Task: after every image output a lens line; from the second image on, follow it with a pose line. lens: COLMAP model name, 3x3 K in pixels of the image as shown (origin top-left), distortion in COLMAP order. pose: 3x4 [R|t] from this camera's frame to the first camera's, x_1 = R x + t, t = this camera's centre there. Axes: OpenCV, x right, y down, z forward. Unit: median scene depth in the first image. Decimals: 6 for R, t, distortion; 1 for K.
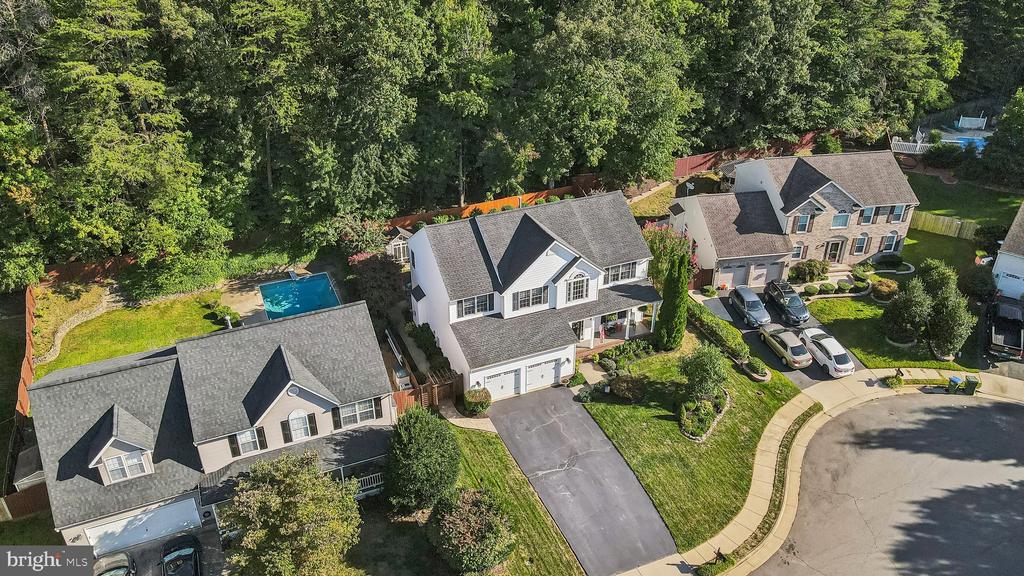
lens RADIAL K [[762.6, 0, 506.8], [0, 762.6, 290.5], [0, 0, 1]] dist [0.018640, 0.010208]
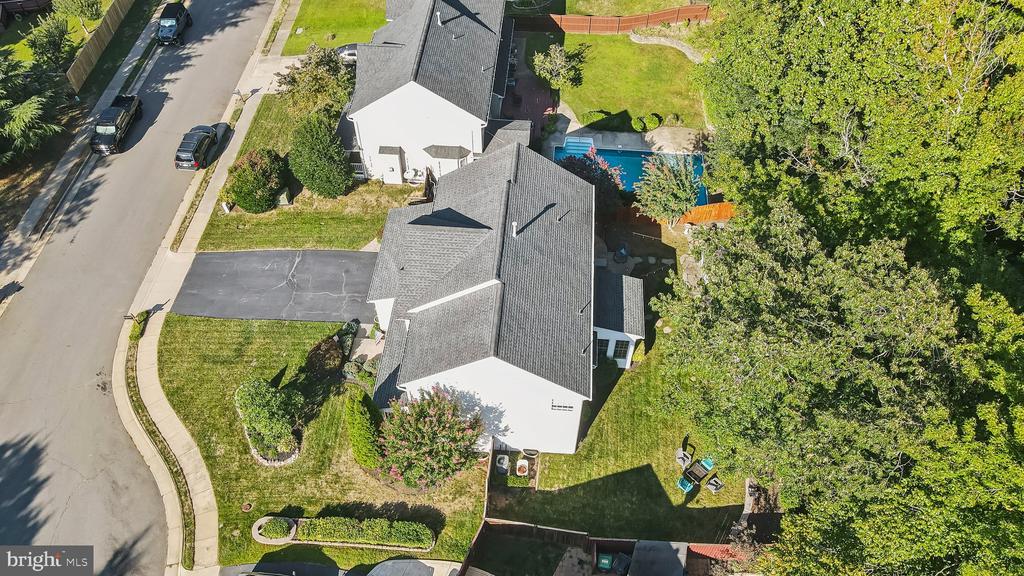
lens RADIAL K [[762.6, 0, 506.8], [0, 762.6, 290.5], [0, 0, 1]] dist [0.018640, 0.010208]
pose [[-0.467178, 0.694590, -0.547074, 0.475709], [-0.443006, 0.351588, 0.824701, -0.710934], [0.765174, 0.627639, 0.143454, 0.932023]]
